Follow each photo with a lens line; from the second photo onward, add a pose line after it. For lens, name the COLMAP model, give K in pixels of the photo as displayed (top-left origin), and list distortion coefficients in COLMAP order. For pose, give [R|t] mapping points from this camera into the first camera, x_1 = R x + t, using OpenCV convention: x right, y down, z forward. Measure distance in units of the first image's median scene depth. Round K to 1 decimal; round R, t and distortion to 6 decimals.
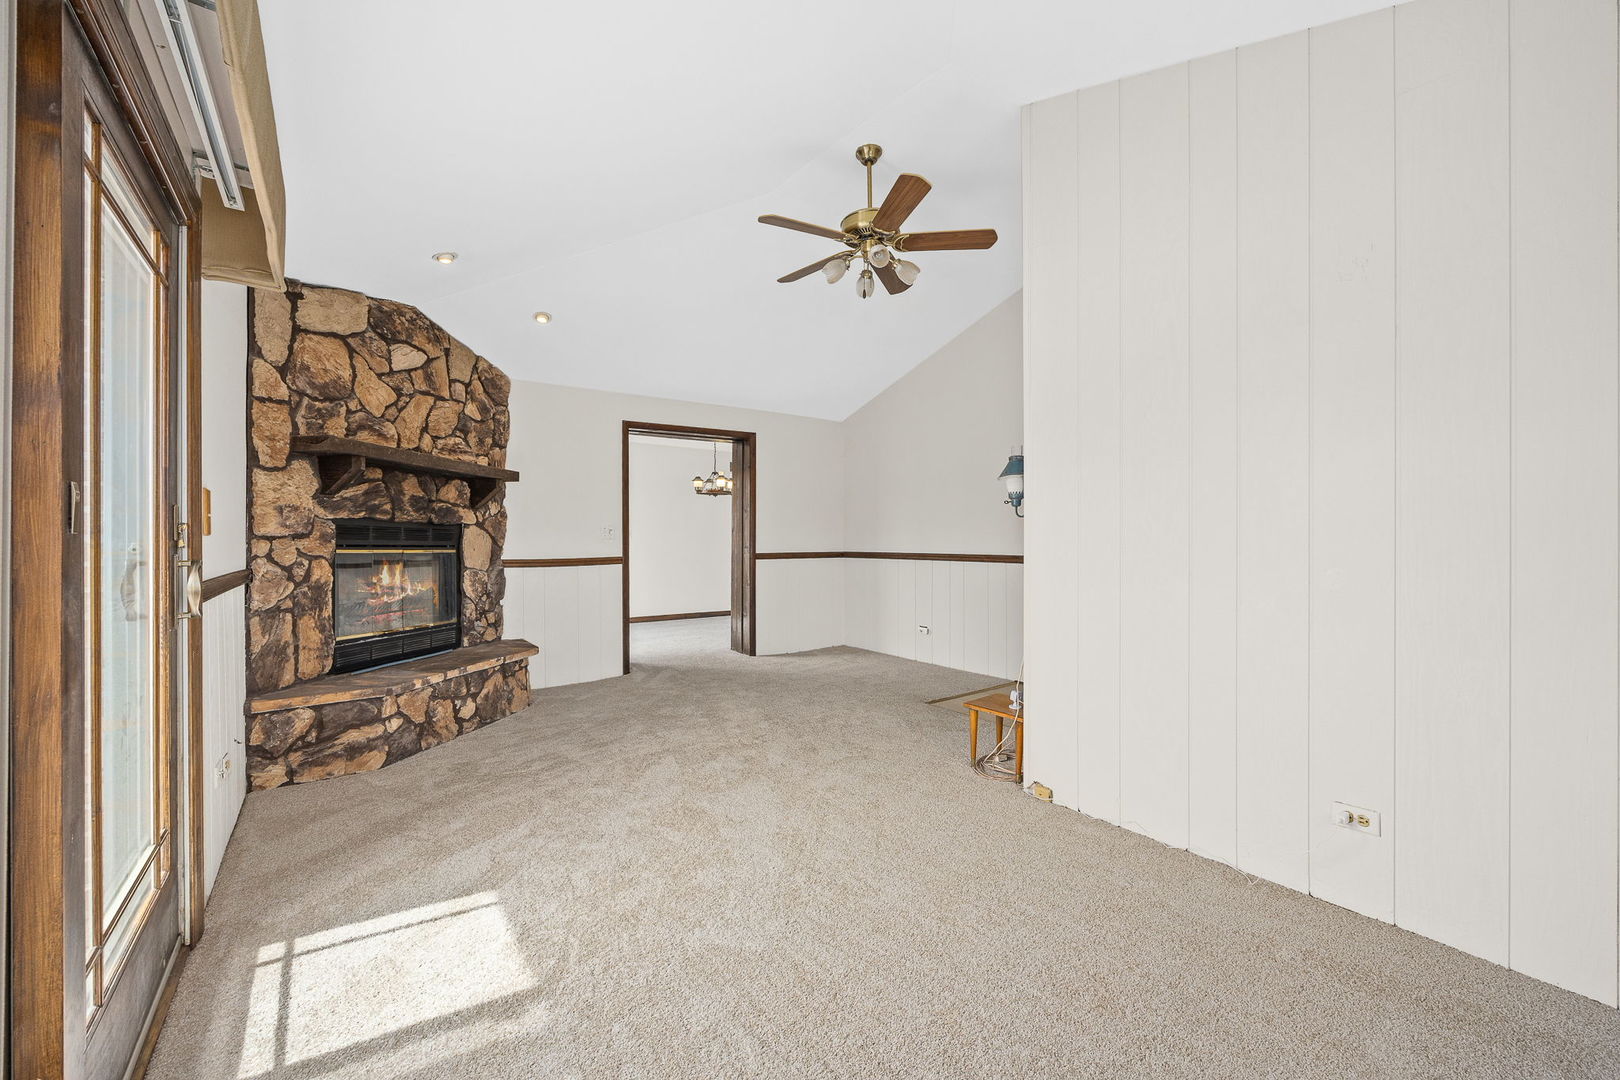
lens RADIAL K [[628.3, 0, 819.1], [0, 628.3, 558.9], [0, 0, 1]] dist [-0.001017, -0.000026]
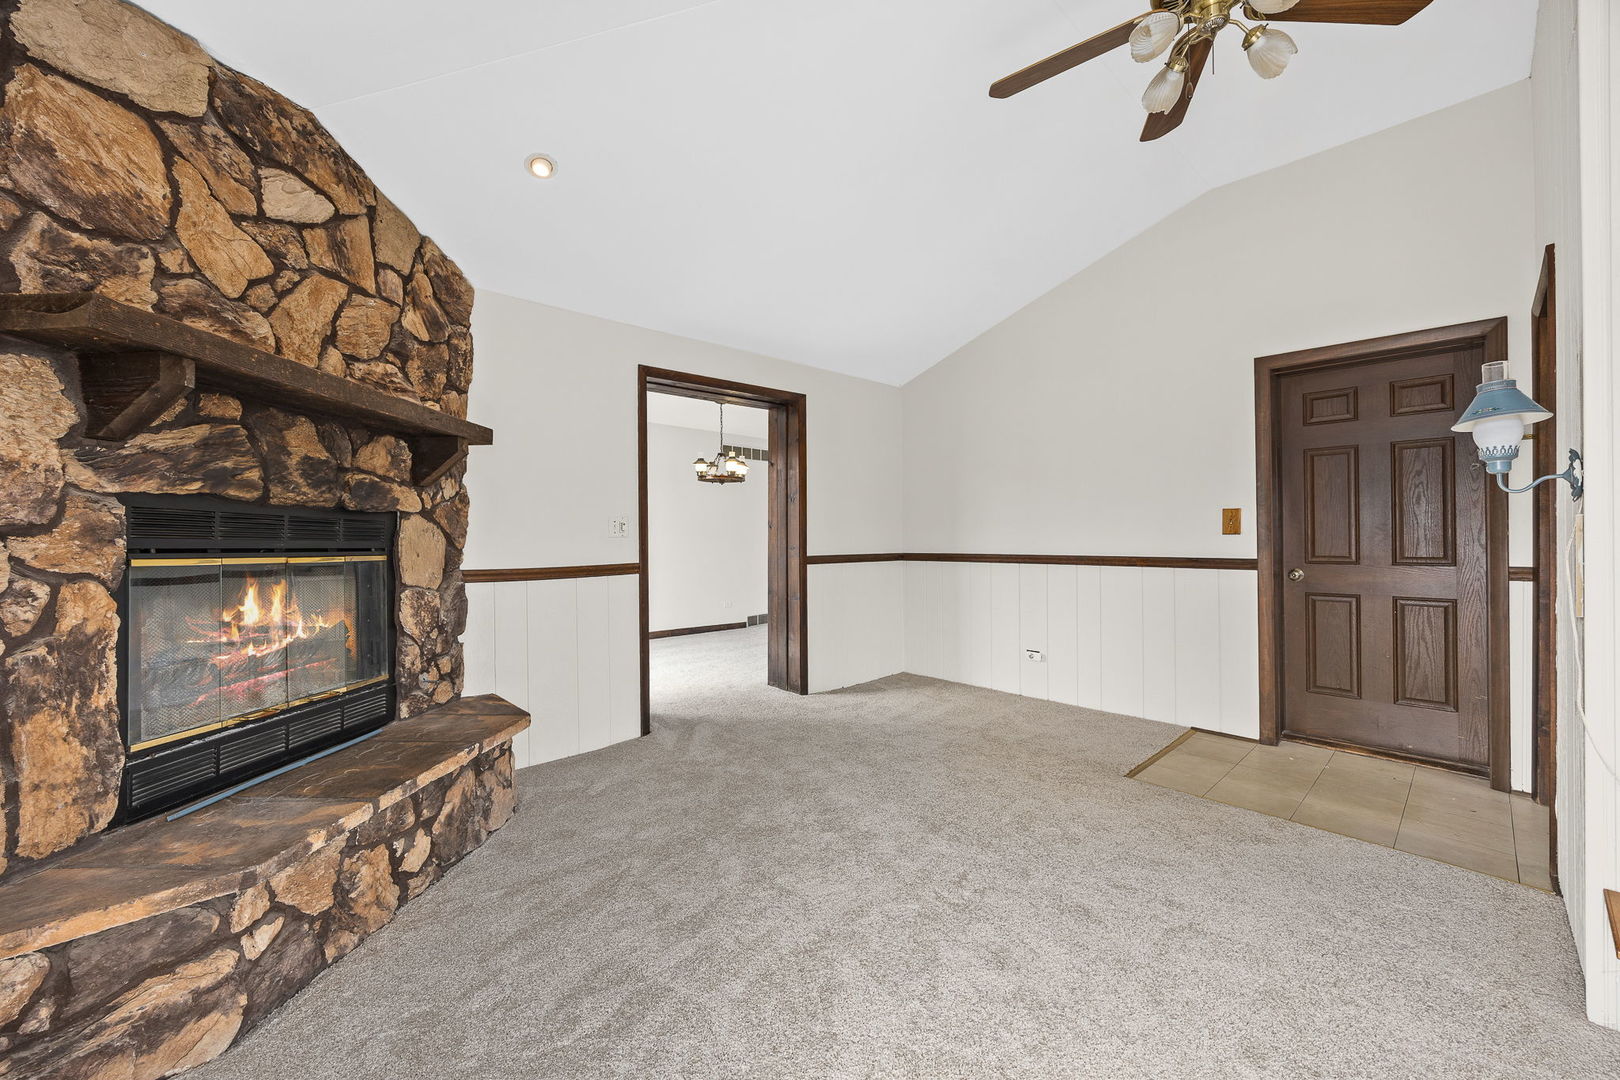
lens RADIAL K [[622.7, 0, 815.5], [0, 622.7, 553.5], [0, 0, 1]] dist [-0.001247, -0.000411]
pose [[0.994220, -0.006015, 0.107197, -0.273918], [0.006815, 0.999952, -0.007097, -0.011137], [-0.107150, 0.007787, 0.994212, 0.428529]]
